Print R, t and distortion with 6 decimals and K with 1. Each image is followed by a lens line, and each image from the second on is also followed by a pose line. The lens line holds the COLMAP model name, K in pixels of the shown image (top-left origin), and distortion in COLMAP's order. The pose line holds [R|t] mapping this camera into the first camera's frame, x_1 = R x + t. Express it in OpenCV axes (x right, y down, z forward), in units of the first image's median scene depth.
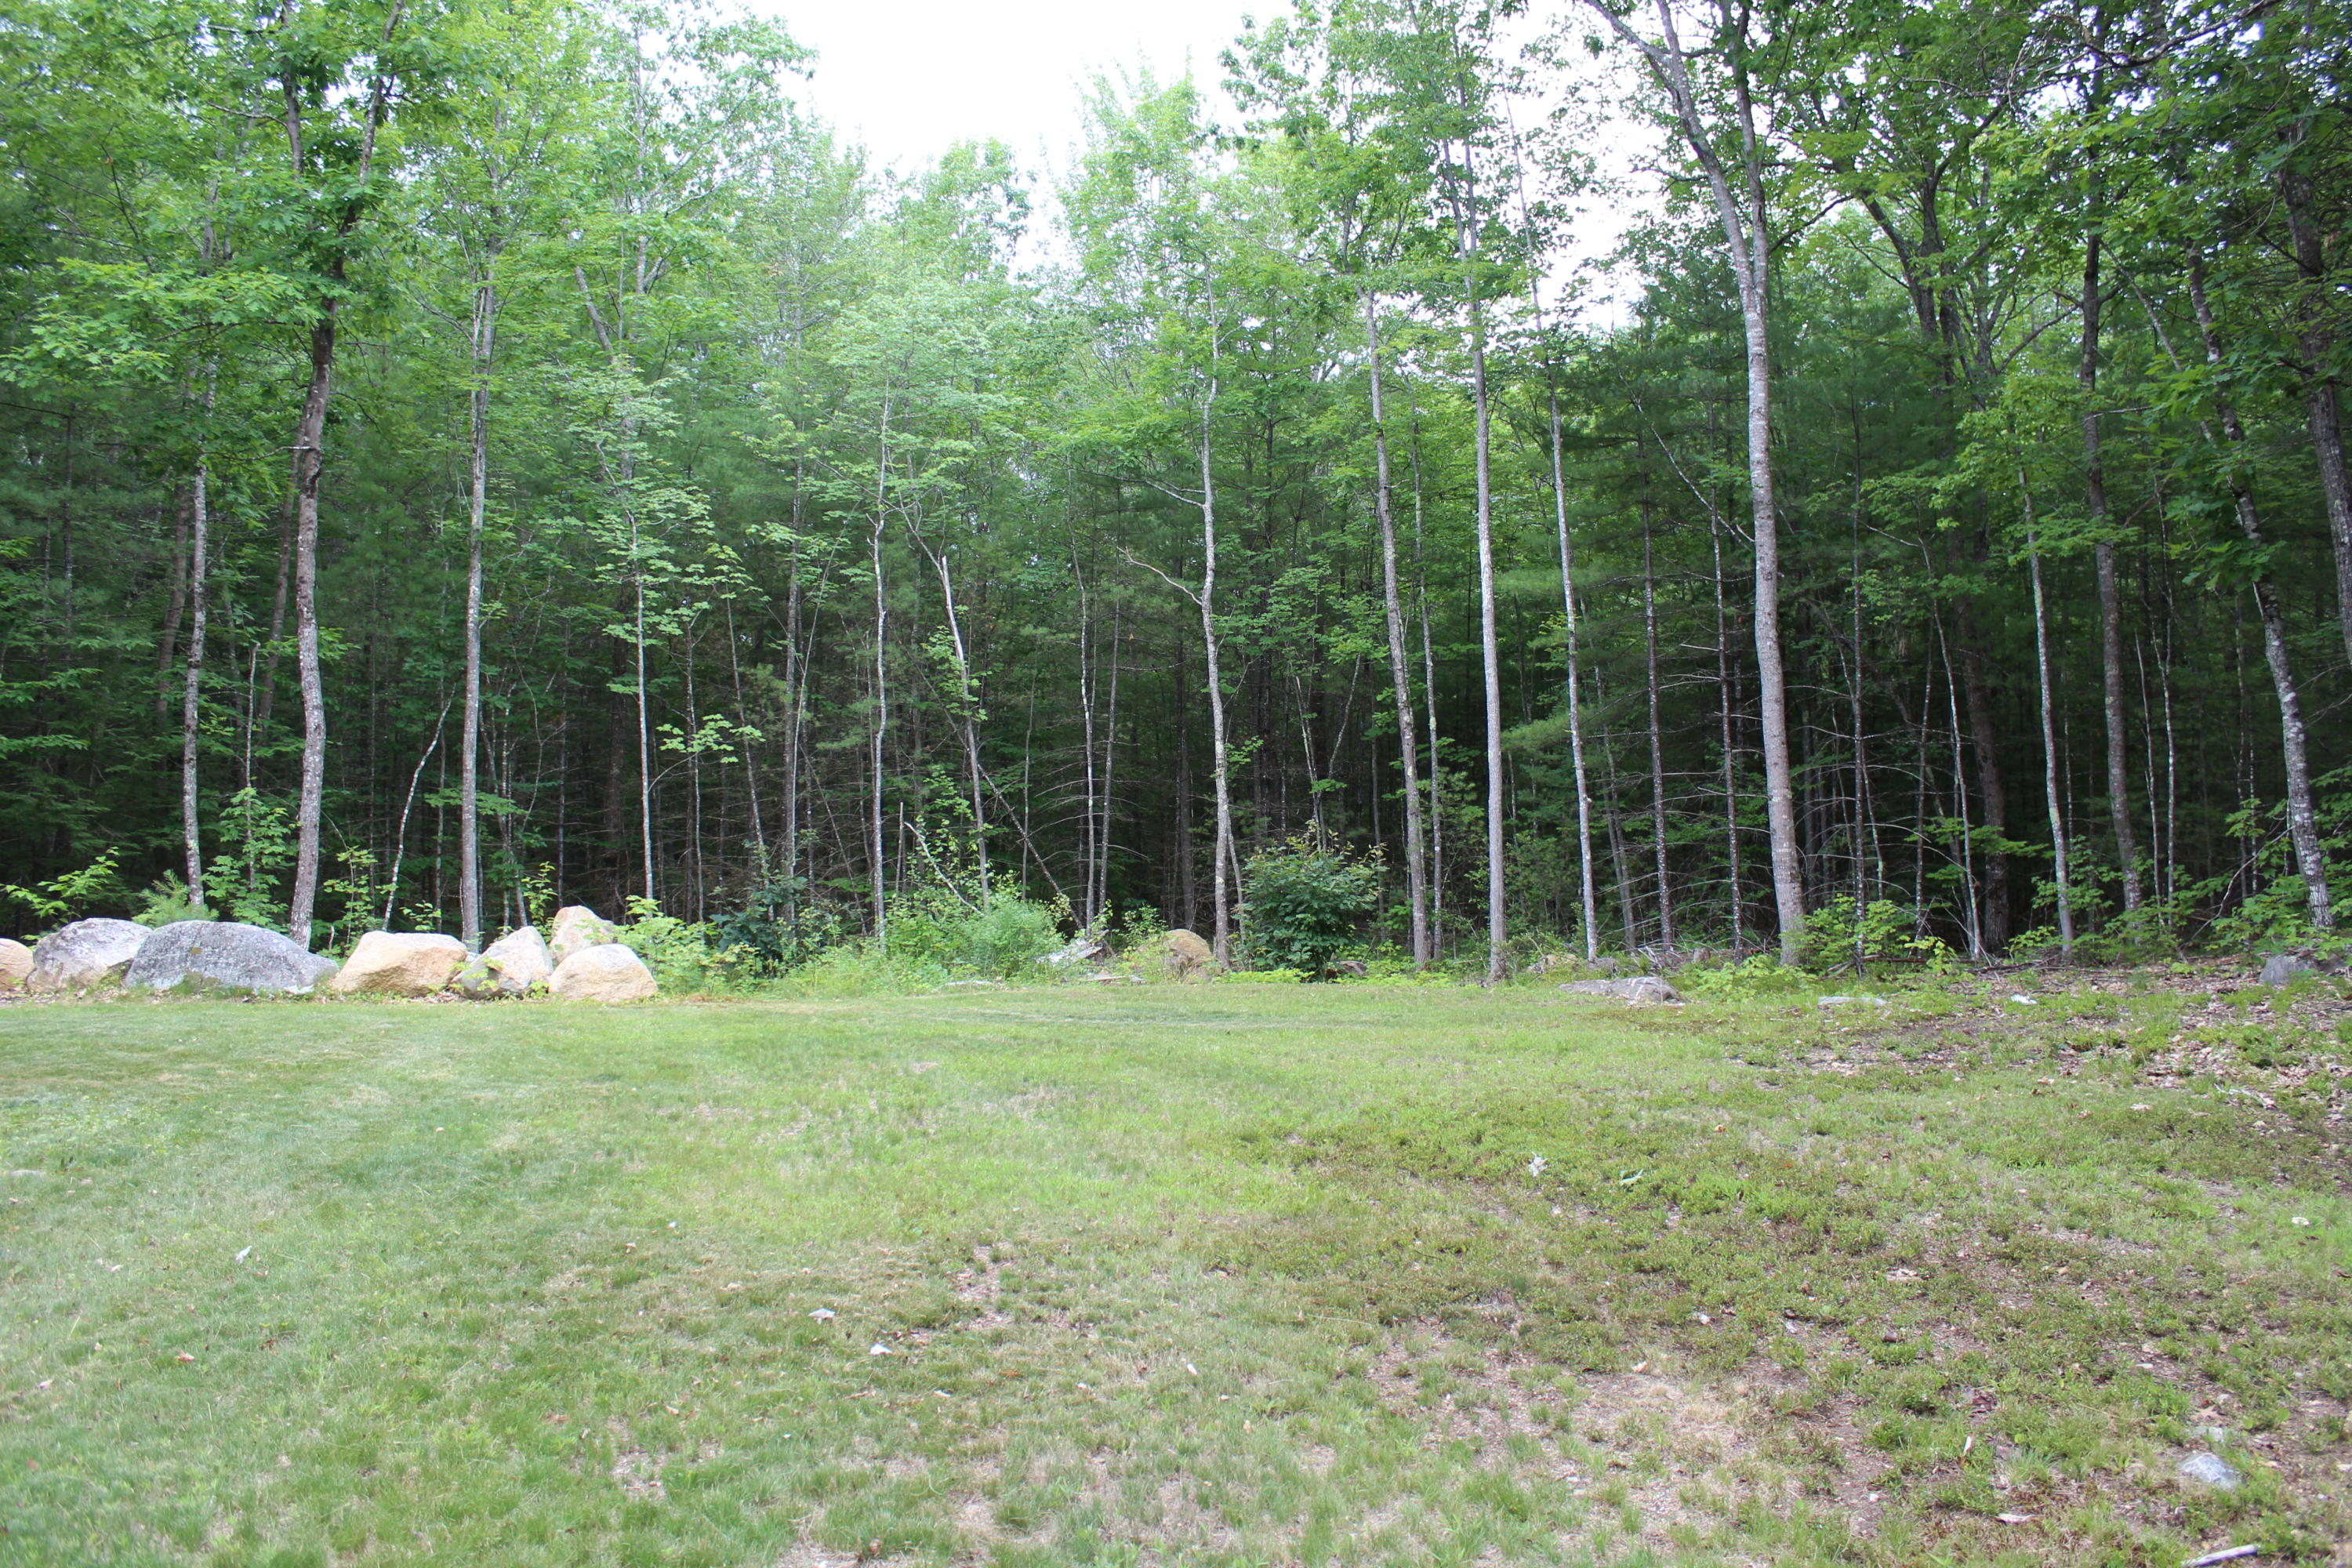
lens RADIAL K [[1989.0, 0, 1185.7], [0, 1989.0, 734.3], [0, 0, 1]] dist [-0.166078, 0.142903]
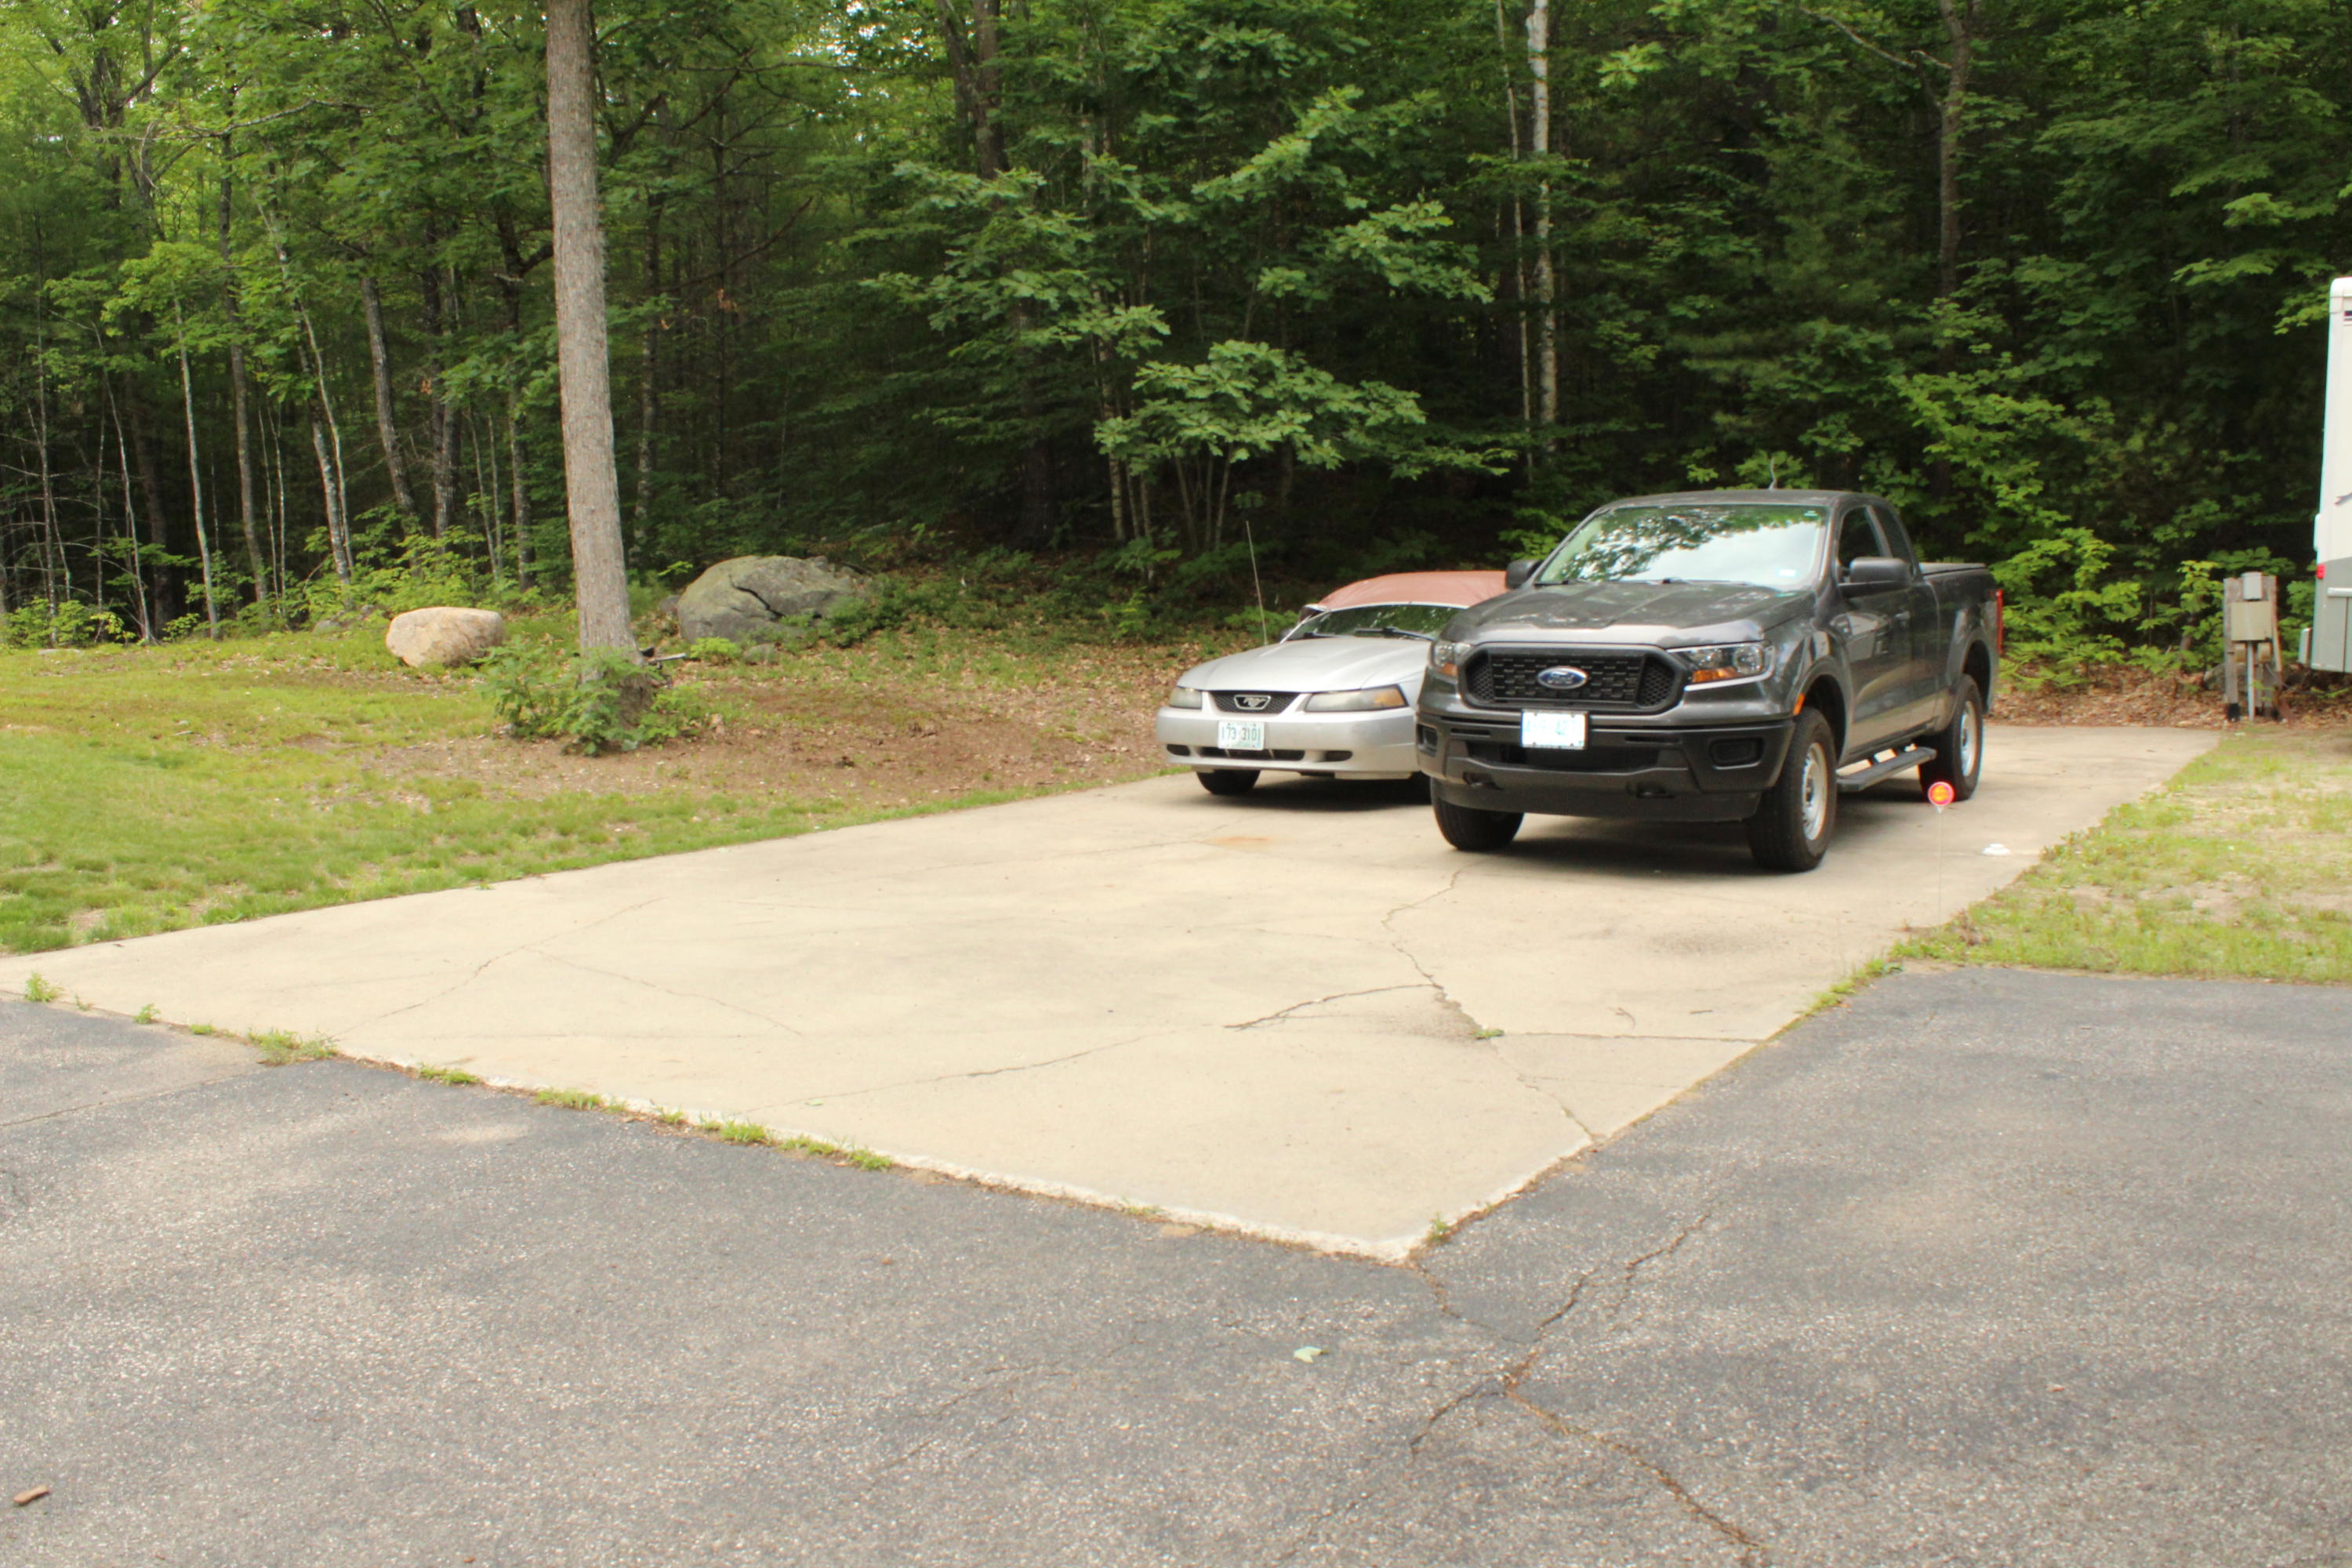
lens RADIAL K [[1989.0, 0, 1177.2], [0, 1989.0, 762.3], [0, 0, 1]] dist [-0.166078, 0.142903]
pose [[0.643846, -0.086833, 0.760212, -0.151451], [-0.037342, 0.988790, 0.144568, -0.021734], [-0.764244, -0.121467, 0.633386, -0.401575]]
